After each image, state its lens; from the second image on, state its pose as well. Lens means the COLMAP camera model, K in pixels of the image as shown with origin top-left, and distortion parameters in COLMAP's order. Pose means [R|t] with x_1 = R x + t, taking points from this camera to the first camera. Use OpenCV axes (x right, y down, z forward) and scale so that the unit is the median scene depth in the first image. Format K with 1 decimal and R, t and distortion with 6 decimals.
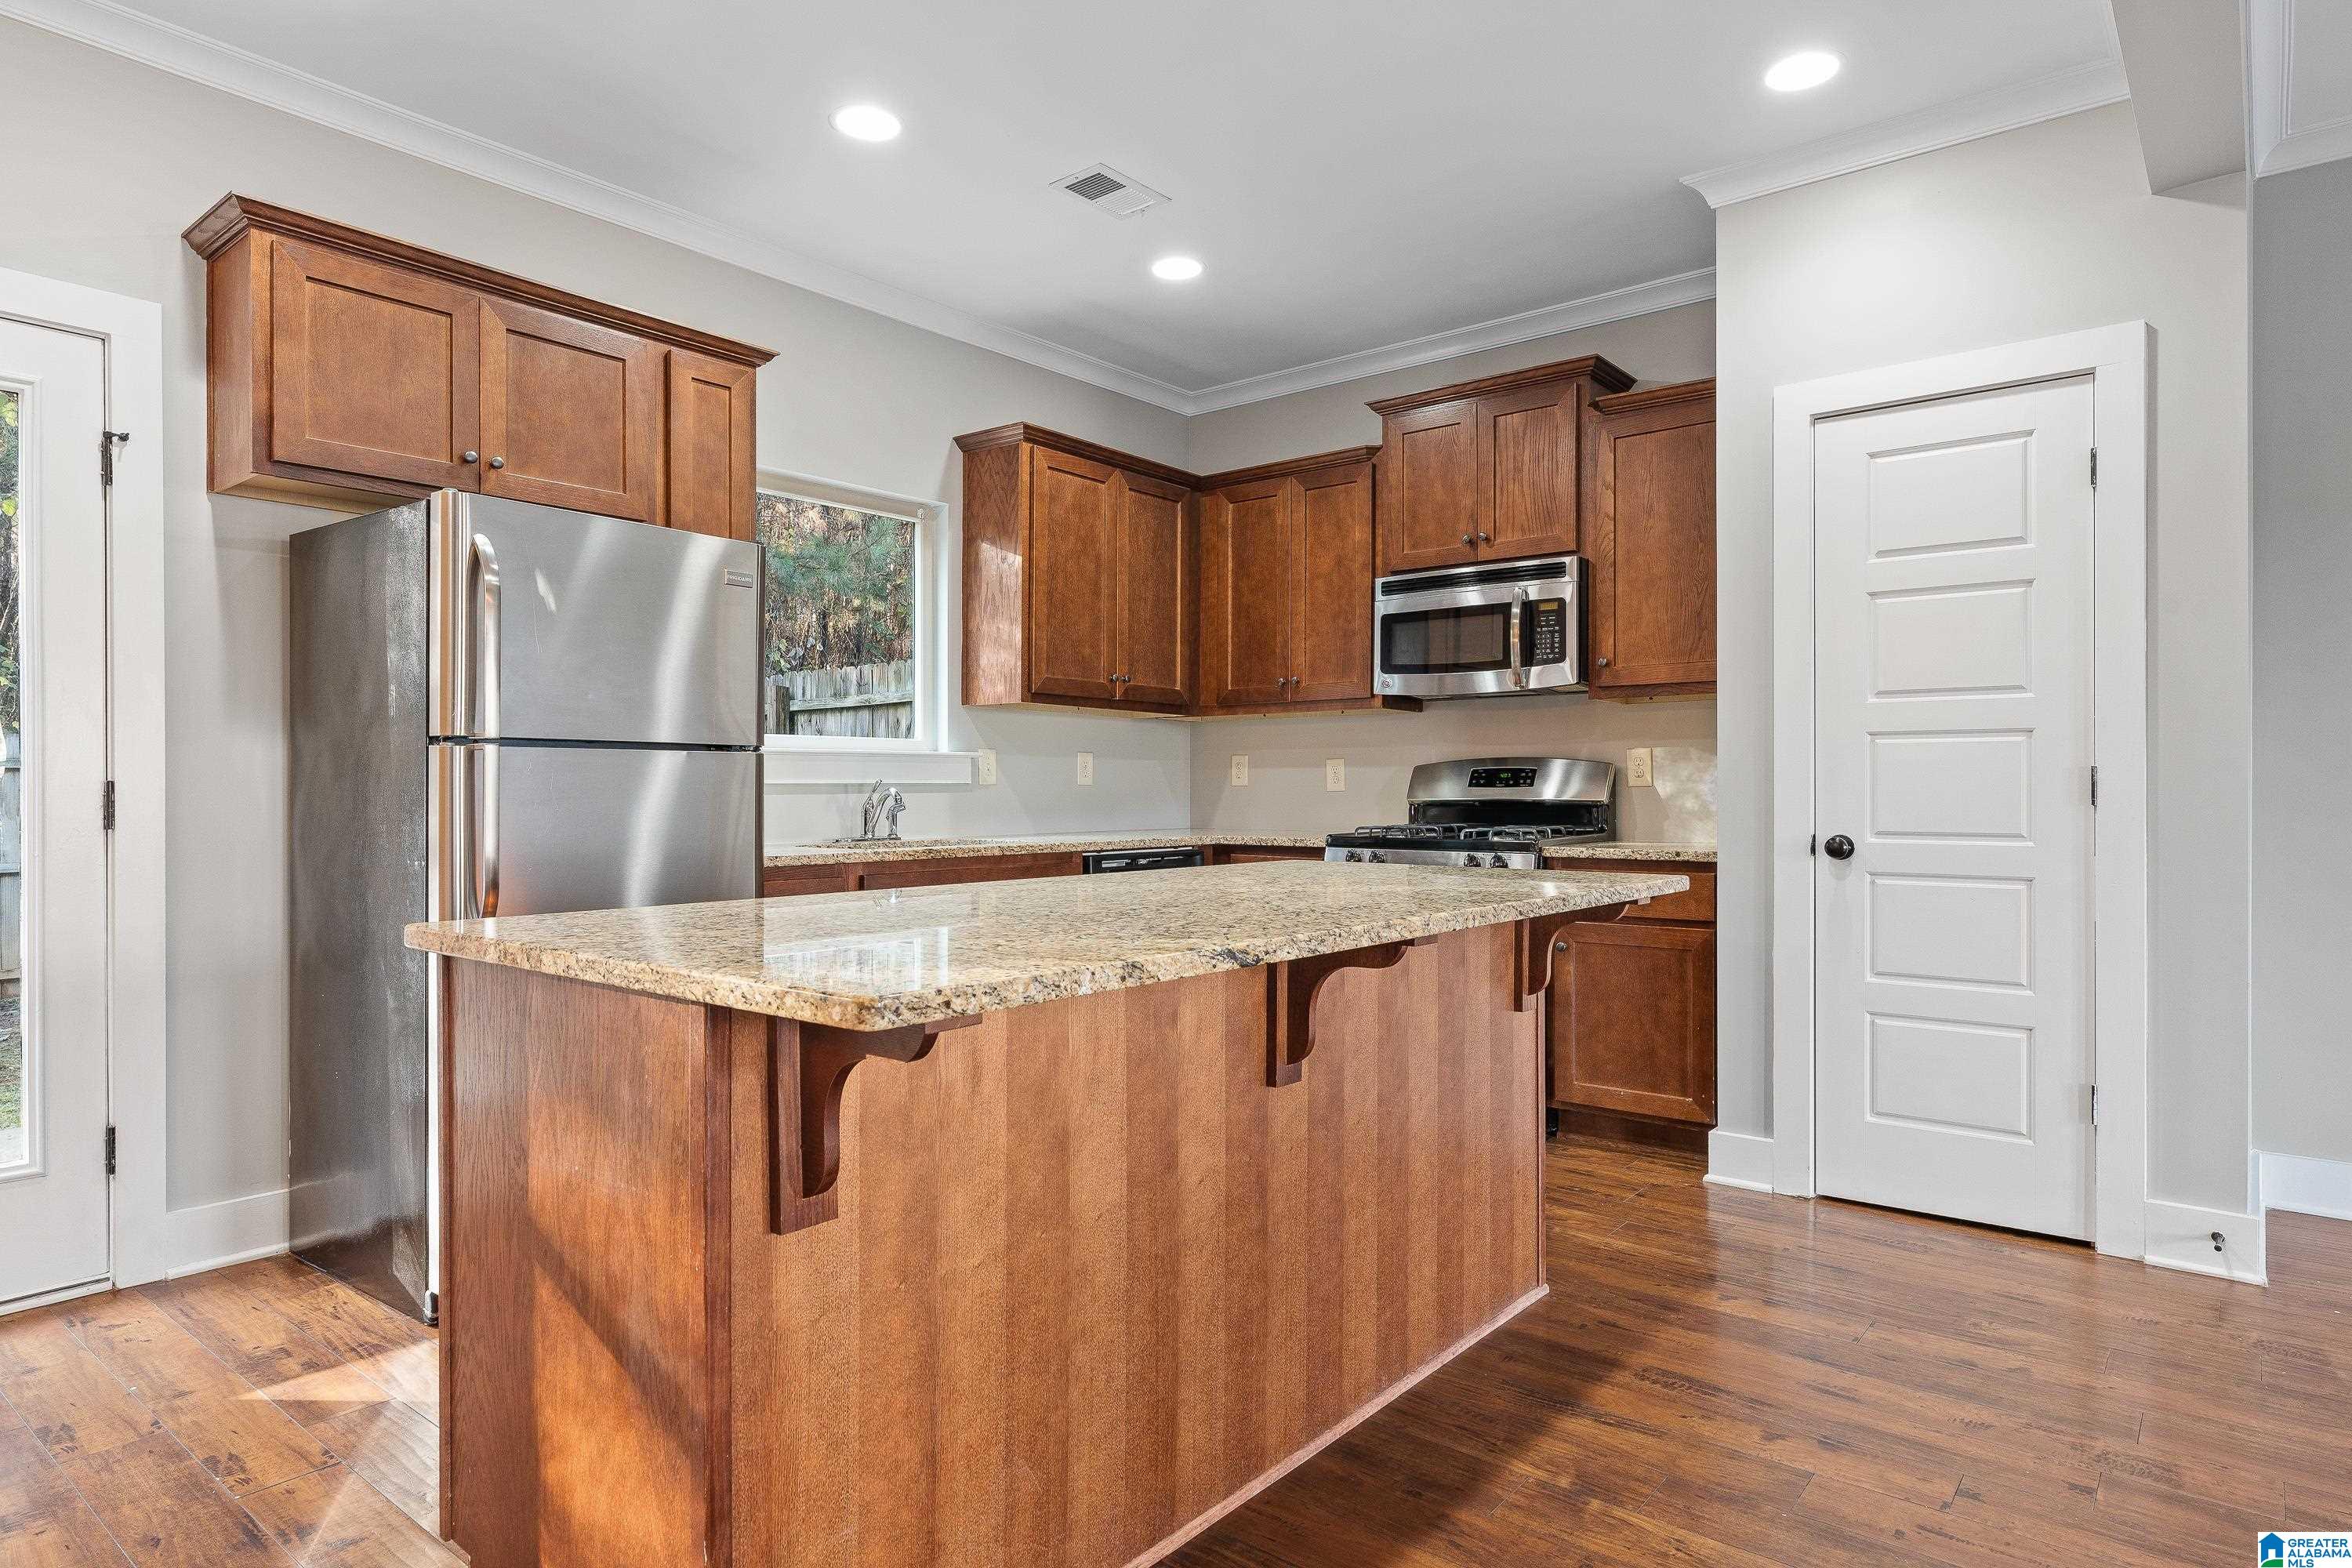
lens RADIAL K [[1334.2, 0, 1173.8], [0, 1334.2, 798.0], [0, 0, 1]] dist [0.004797, 0.001310]
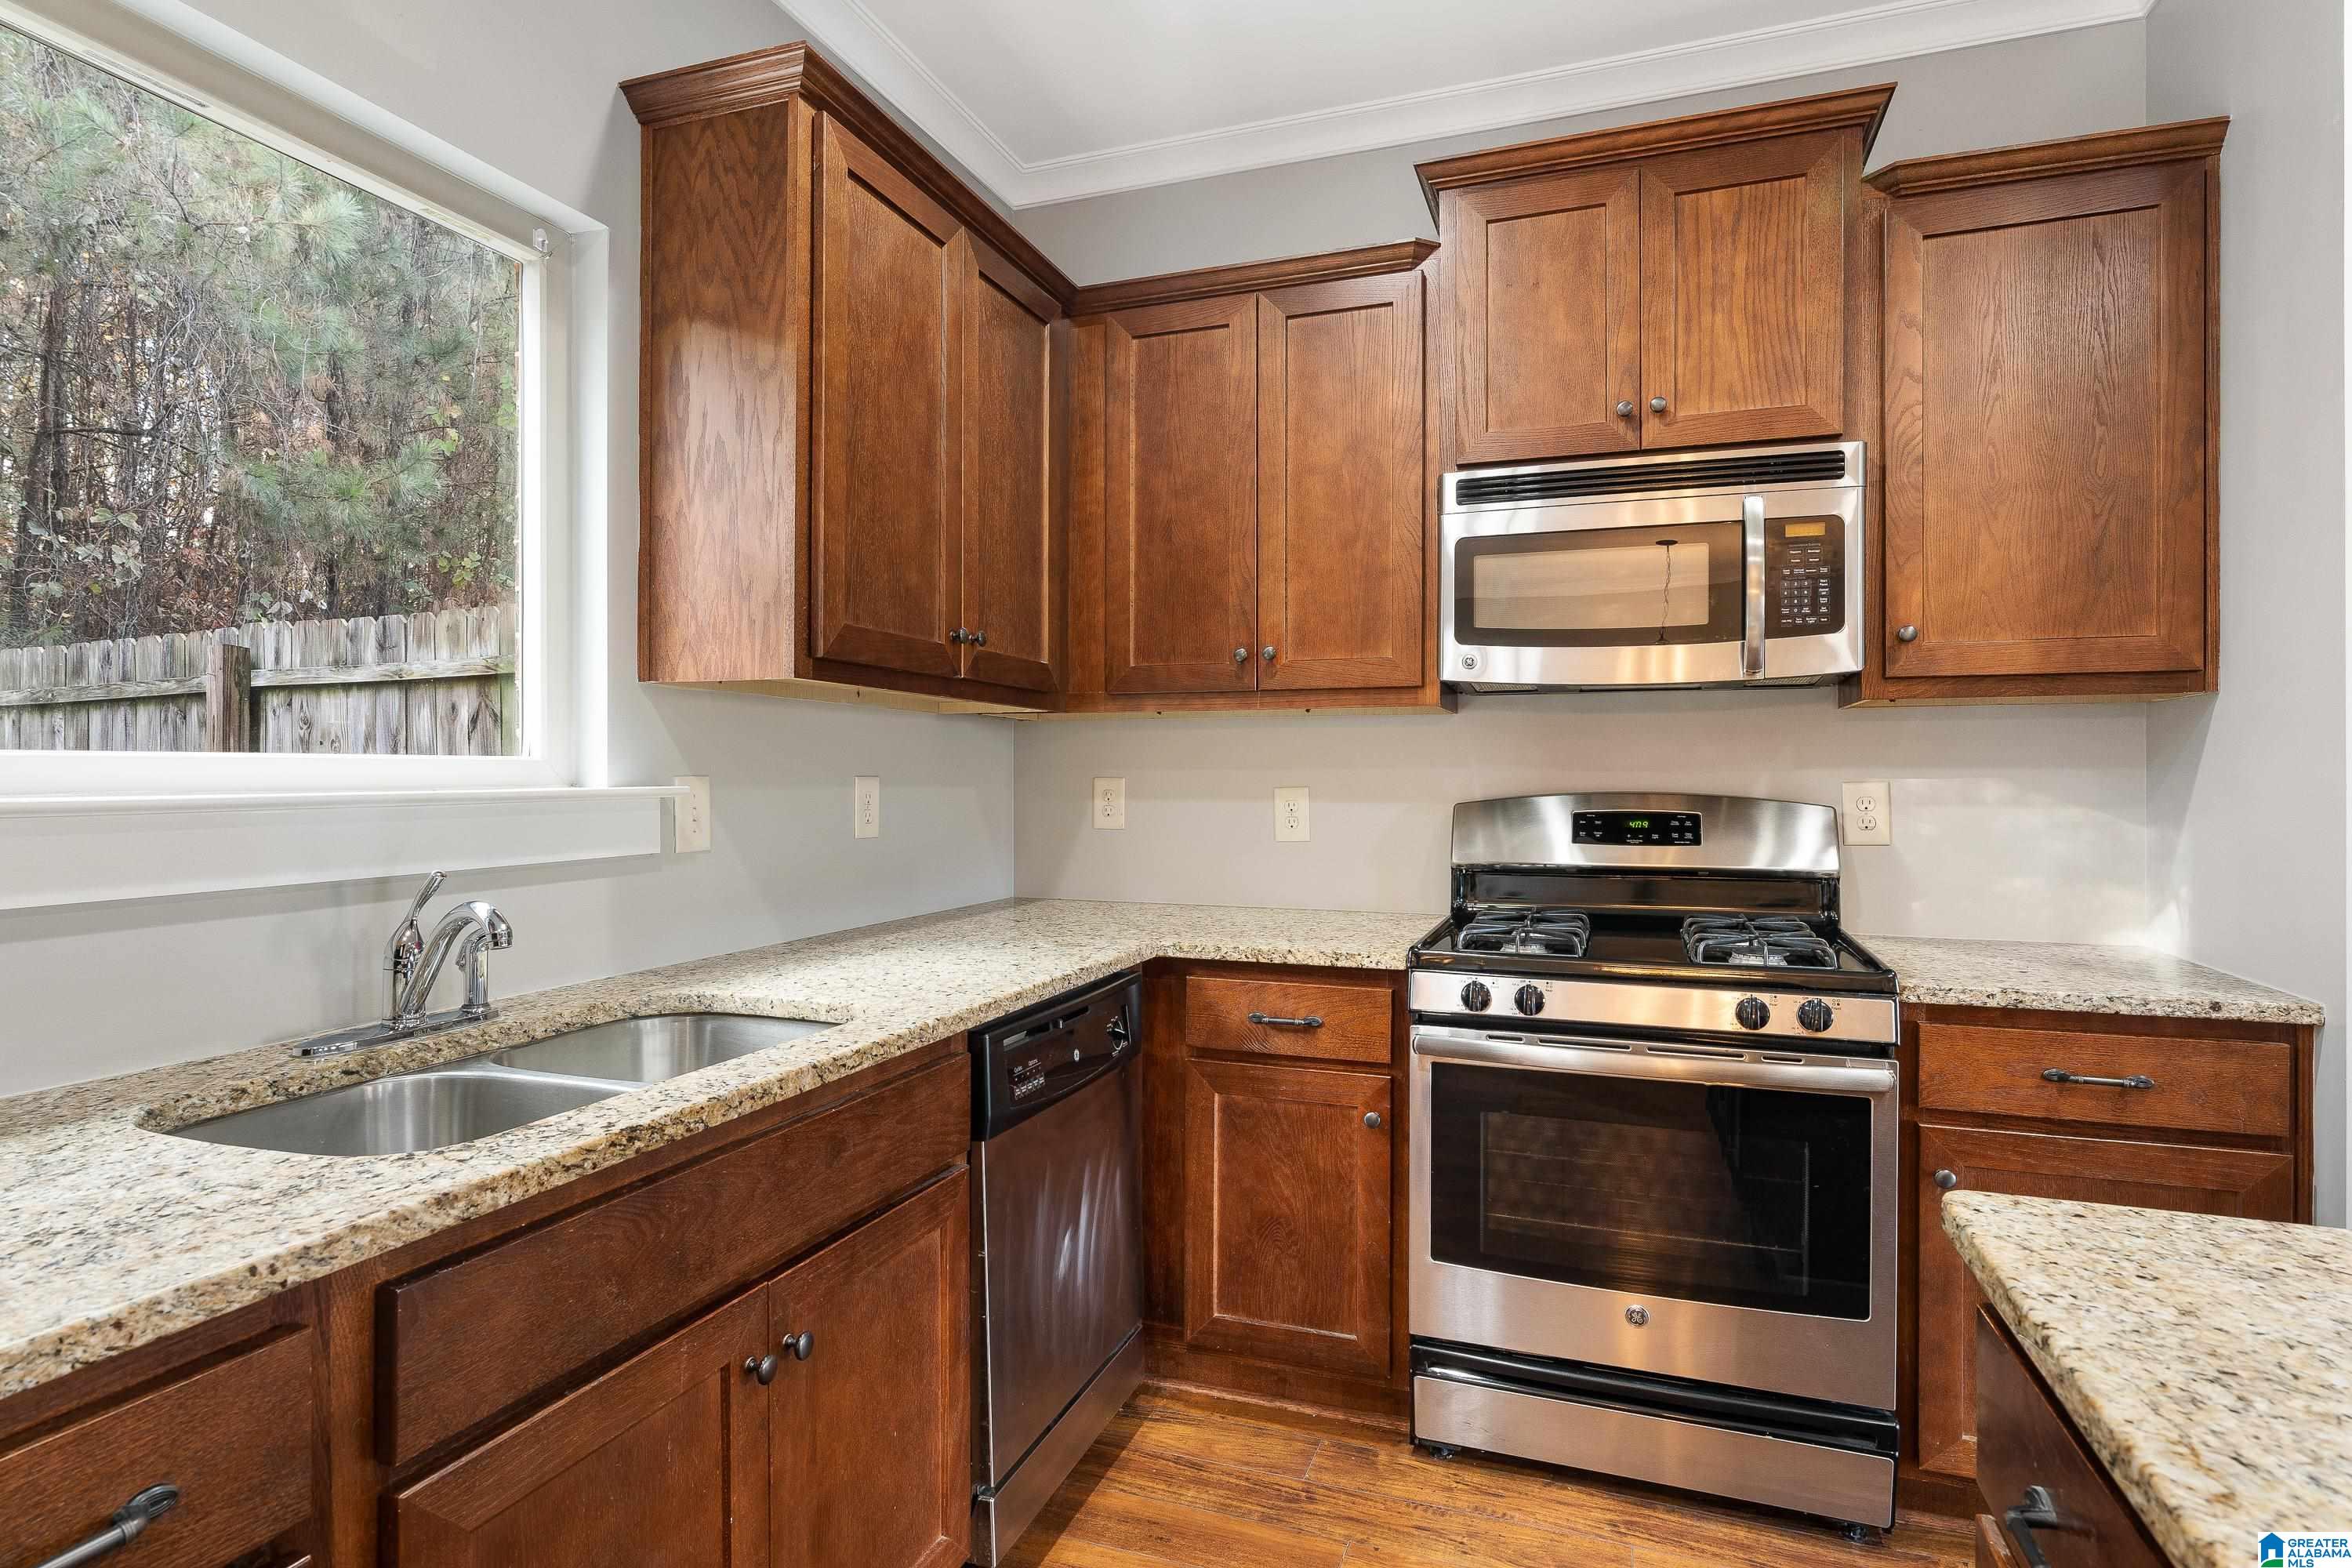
lens RADIAL K [[1244.2, 0, 1169.9], [0, 1244.2, 783.3], [0, 0, 1]] dist [-0.007258, 0.001210]
pose [[0.944932, -0.001376, 0.327263, -0.127517], [0.001159, 0.999999, 0.000858, -0.035430], [-0.327264, -0.000431, 0.944933, 0.546094]]
